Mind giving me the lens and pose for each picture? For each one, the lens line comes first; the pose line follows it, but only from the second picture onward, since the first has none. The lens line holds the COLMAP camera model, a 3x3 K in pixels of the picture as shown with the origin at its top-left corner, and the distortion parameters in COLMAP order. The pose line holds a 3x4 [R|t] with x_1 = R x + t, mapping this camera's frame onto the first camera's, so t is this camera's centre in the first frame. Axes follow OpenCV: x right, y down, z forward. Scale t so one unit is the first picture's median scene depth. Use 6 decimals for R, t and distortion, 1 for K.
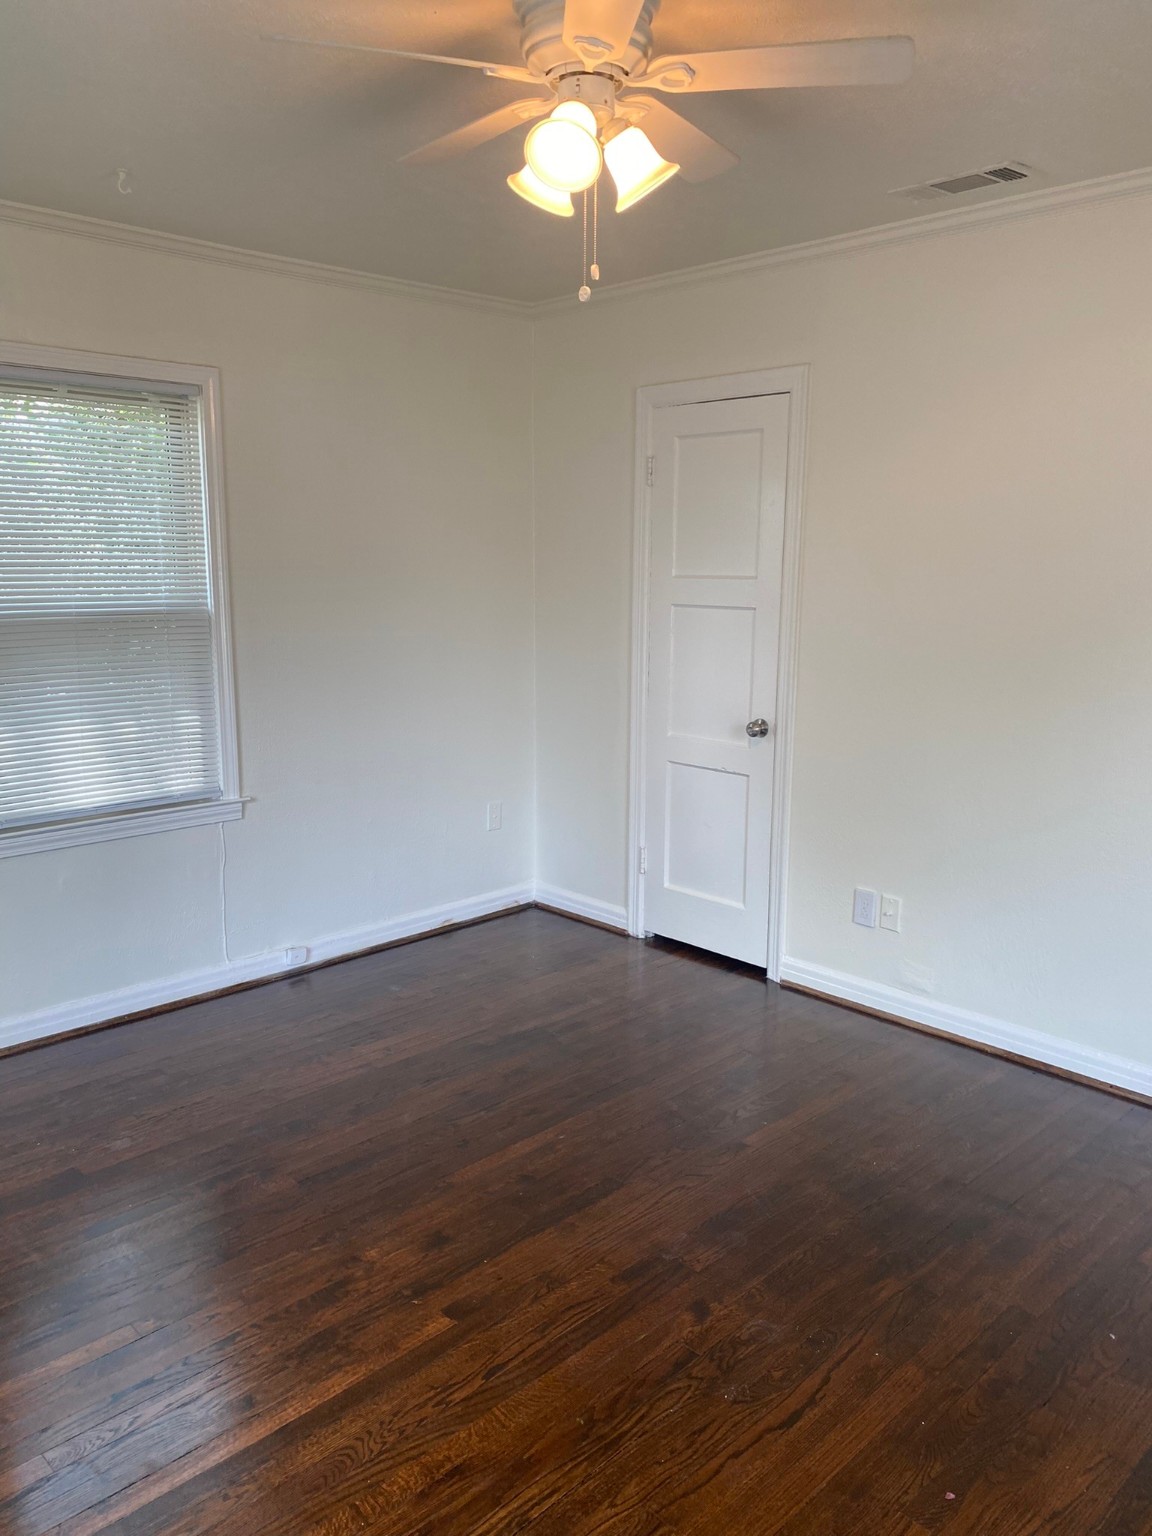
lens RADIAL K [[1165.3, 0, 575.4], [0, 1165.3, 766.4], [0, 0, 1]] dist [0.007654, 0.002349]
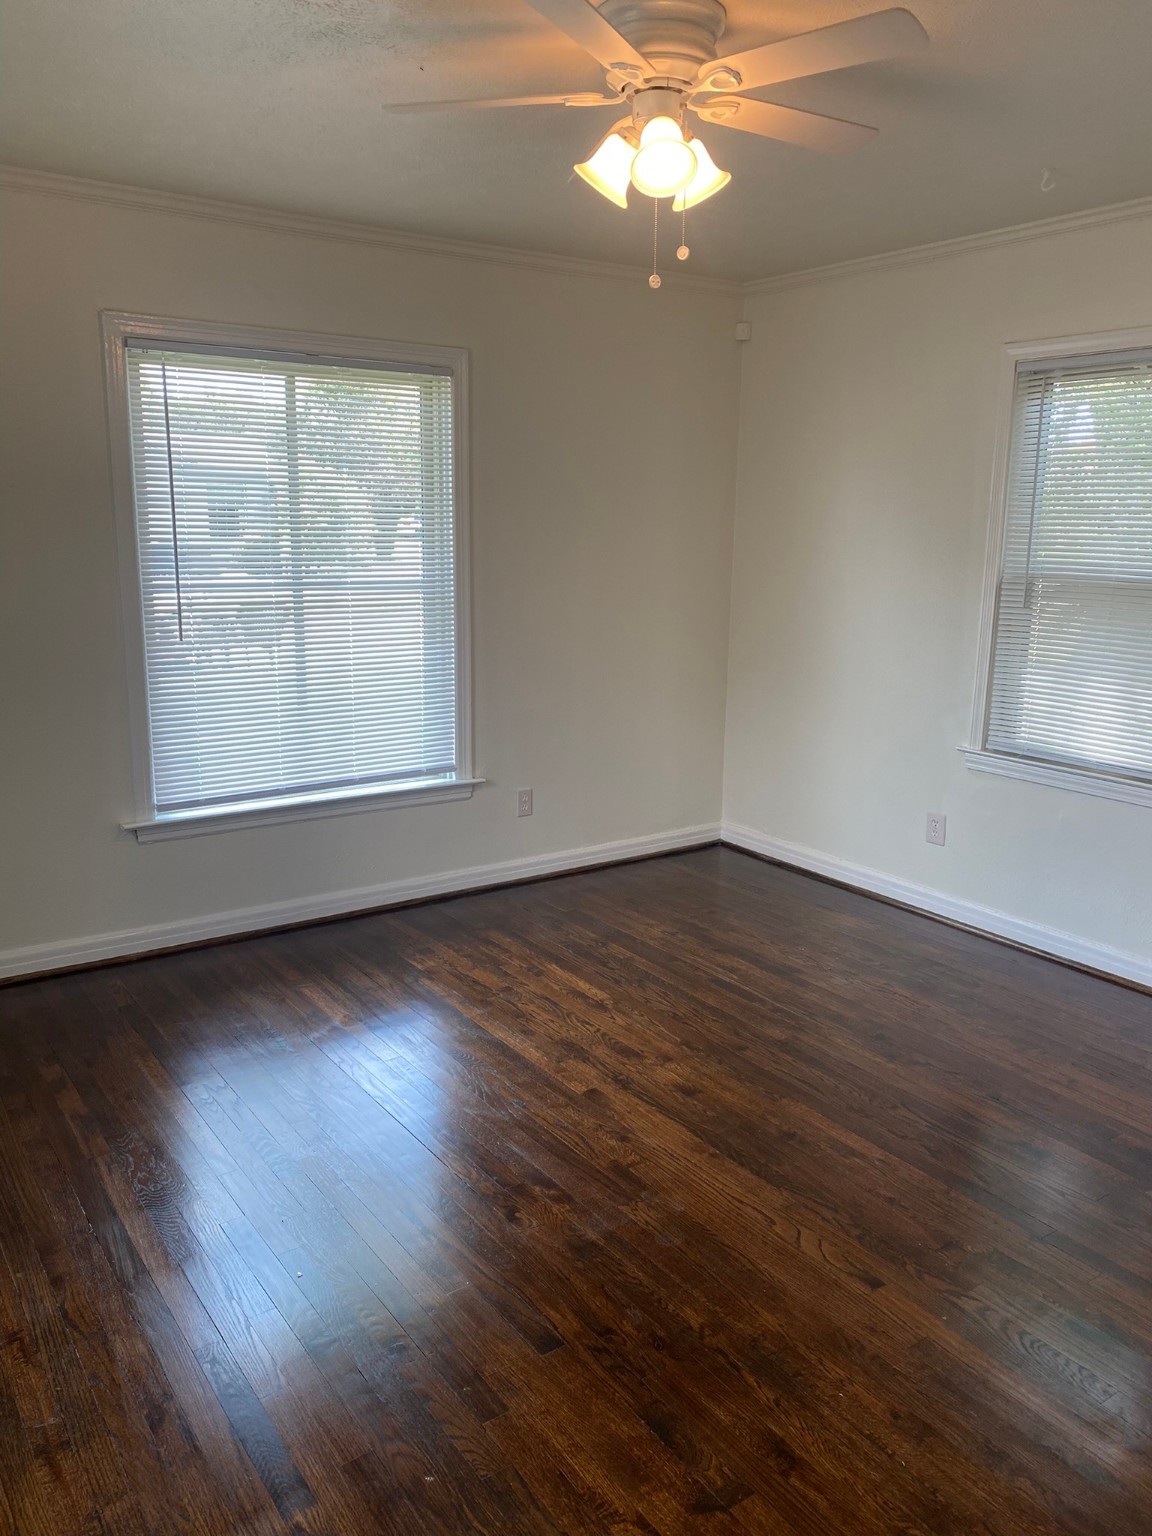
lens RADIAL K [[1165.3, 0, 575.4], [0, 1165.3, 769.5], [0, 0, 1]] dist [0.007654, 0.002349]
pose [[-0.166942, 0.204697, -0.964484, 0.913334], [-0.185670, 0.954184, 0.234649, -0.157925], [0.968327, 0.218249, -0.121287, 0.880443]]
